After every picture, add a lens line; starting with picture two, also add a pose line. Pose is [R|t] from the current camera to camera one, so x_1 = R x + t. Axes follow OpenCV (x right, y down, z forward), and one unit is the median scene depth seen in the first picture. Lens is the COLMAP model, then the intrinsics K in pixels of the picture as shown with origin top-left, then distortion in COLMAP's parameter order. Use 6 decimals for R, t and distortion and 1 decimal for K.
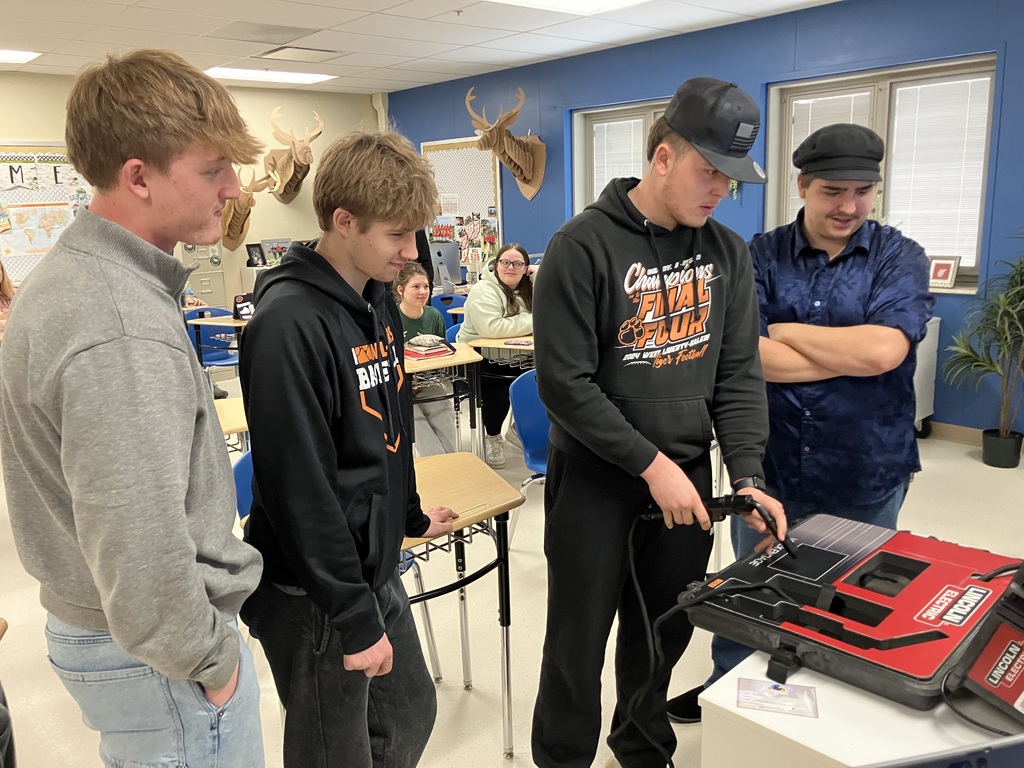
lens RADIAL K [[838.5, 0, 512.0], [0, 838.5, 384.0], [0, 0, 1]] dist [-0.002743, -0.008810]
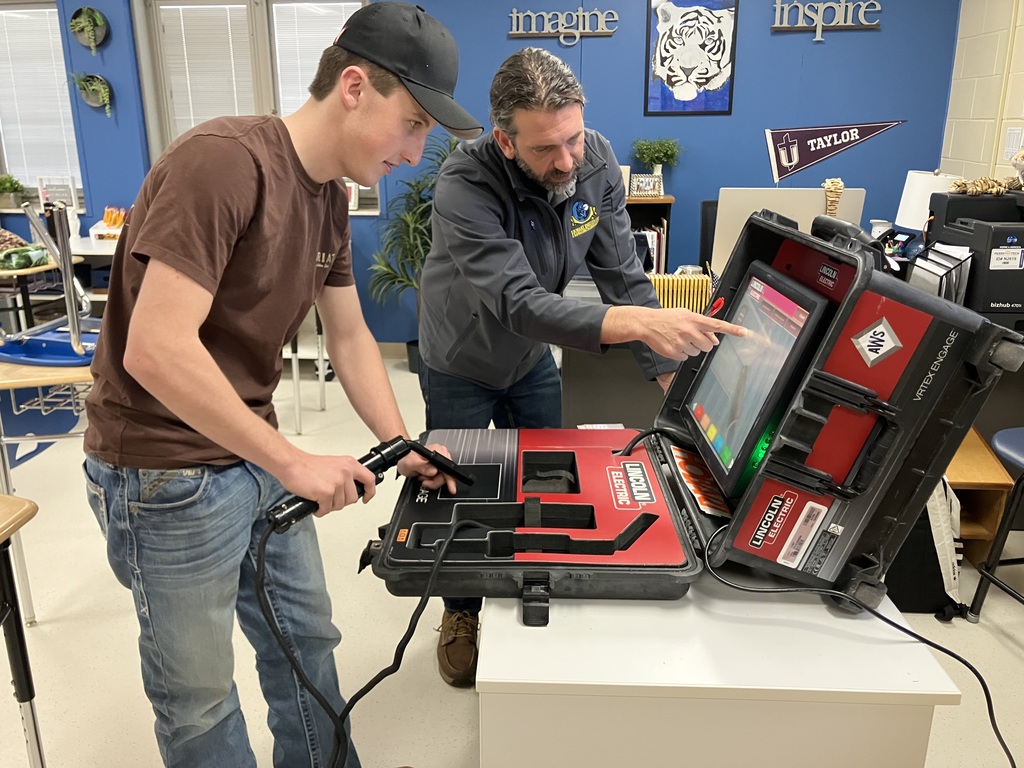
lens RADIAL K [[838.5, 0, 512.0], [0, 838.5, 384.0], [0, 0, 1]] dist [-0.002743, -0.008810]
pose [[0.725154, -0.159517, 0.669855, -0.177601], [0.120267, 0.987185, 0.104889, 0.031639], [-0.678003, 0.004501, 0.735046, 0.361448]]
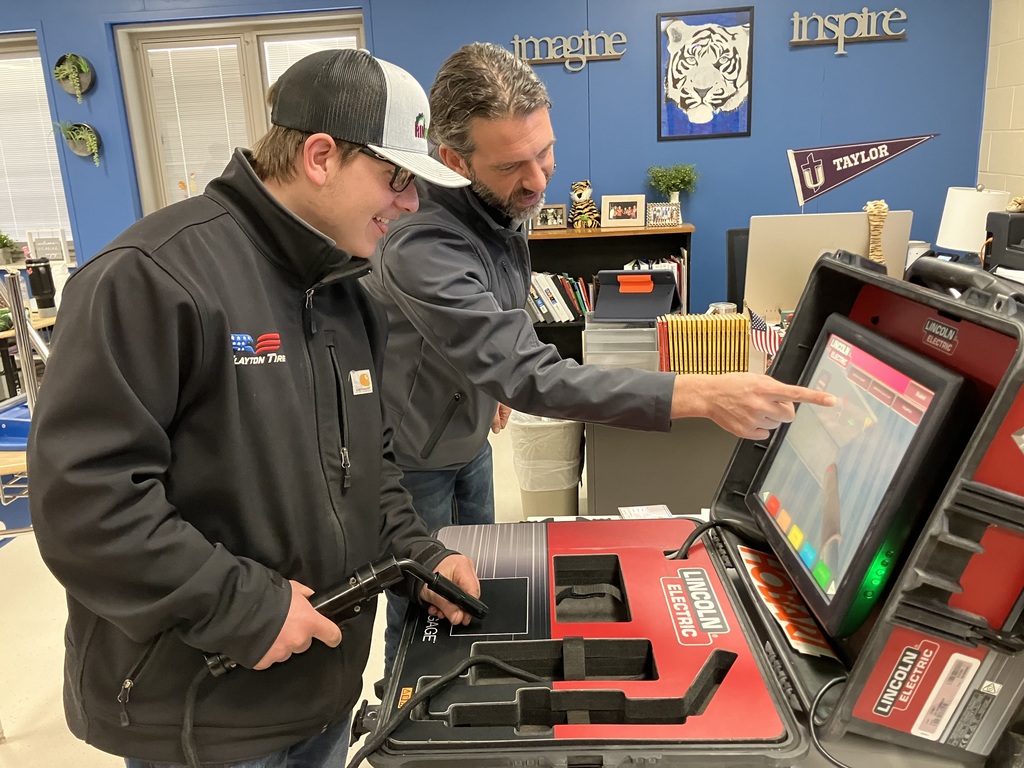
lens RADIAL K [[838.5, 0, 512.0], [0, 838.5, 384.0], [0, 0, 1]] dist [-0.002743, -0.008810]
pose [[0.728942, -0.165111, 0.664366, -0.055487], [0.159517, 0.984731, 0.069707, -0.009800], [-0.665731, 0.055165, 0.744150, 0.498086]]
